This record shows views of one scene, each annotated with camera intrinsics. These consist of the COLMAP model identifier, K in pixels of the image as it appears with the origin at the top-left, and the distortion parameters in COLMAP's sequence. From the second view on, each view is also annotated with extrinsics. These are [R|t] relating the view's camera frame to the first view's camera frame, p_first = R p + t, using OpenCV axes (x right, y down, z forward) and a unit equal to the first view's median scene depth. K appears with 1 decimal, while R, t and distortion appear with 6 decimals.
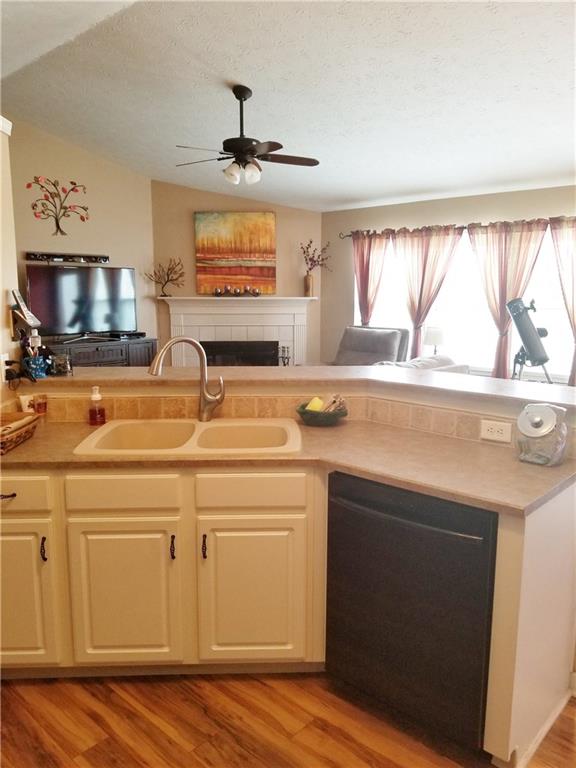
lens RADIAL K [[598.1, 0, 306.6], [0, 598.1, 386.9], [0, 0, 1]] dist [0.043271, -0.056350]
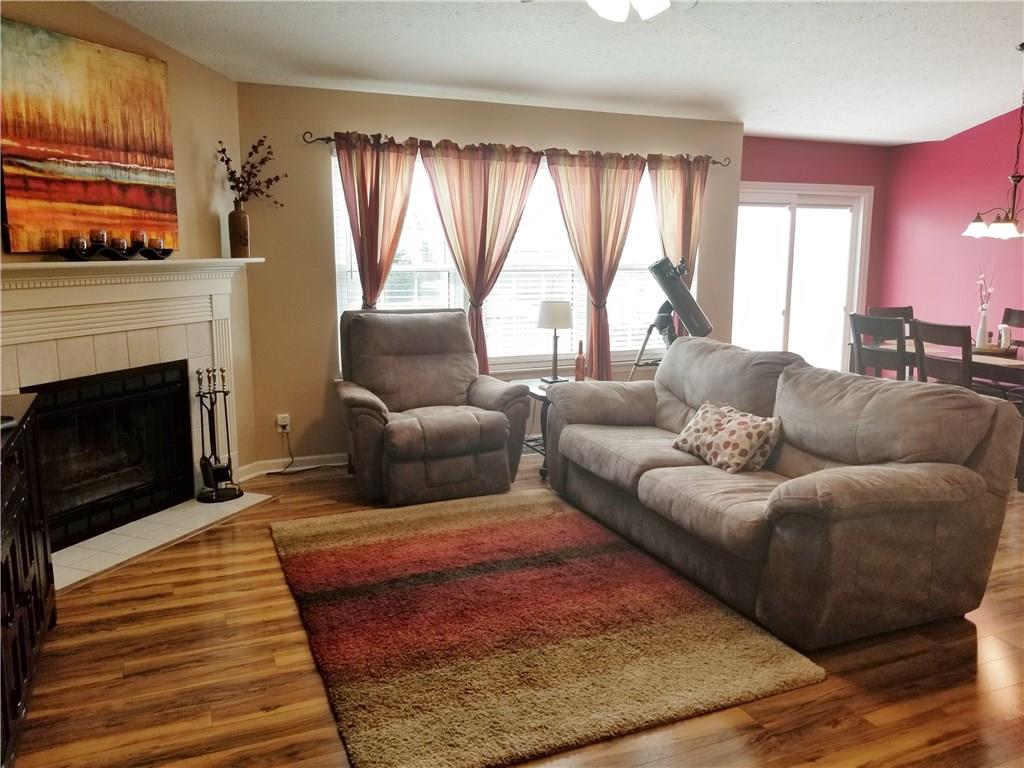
lens RADIAL K [[797.5, 0, 539.4], [0, 797.5, 362.3], [0, 0, 1]] dist [0.043271, -0.056350]
pose [[0.398623, -0.131845, 0.907588, -0.610867], [0.145751, 0.986143, 0.079241, -0.106601], [-0.905459, 0.100695, 0.412316, 0.672016]]
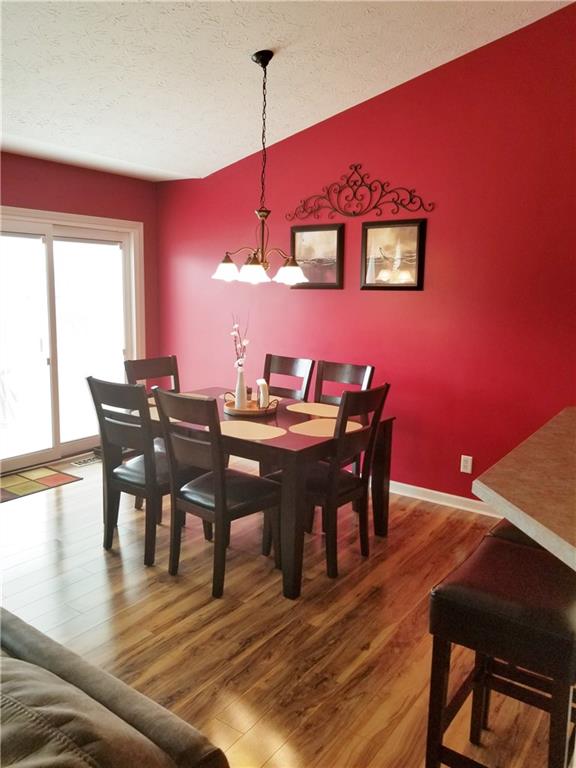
lens RADIAL K [[598.1, 0, 285.1], [0, 598.1, 381.8], [0, 0, 1]] dist [0.043271, -0.056350]
pose [[-0.118118, -0.164304, 0.979312, -0.149819], [0.139350, 0.973714, 0.180172, -0.103572], [-0.983173, 0.157749, -0.092118, 0.597056]]
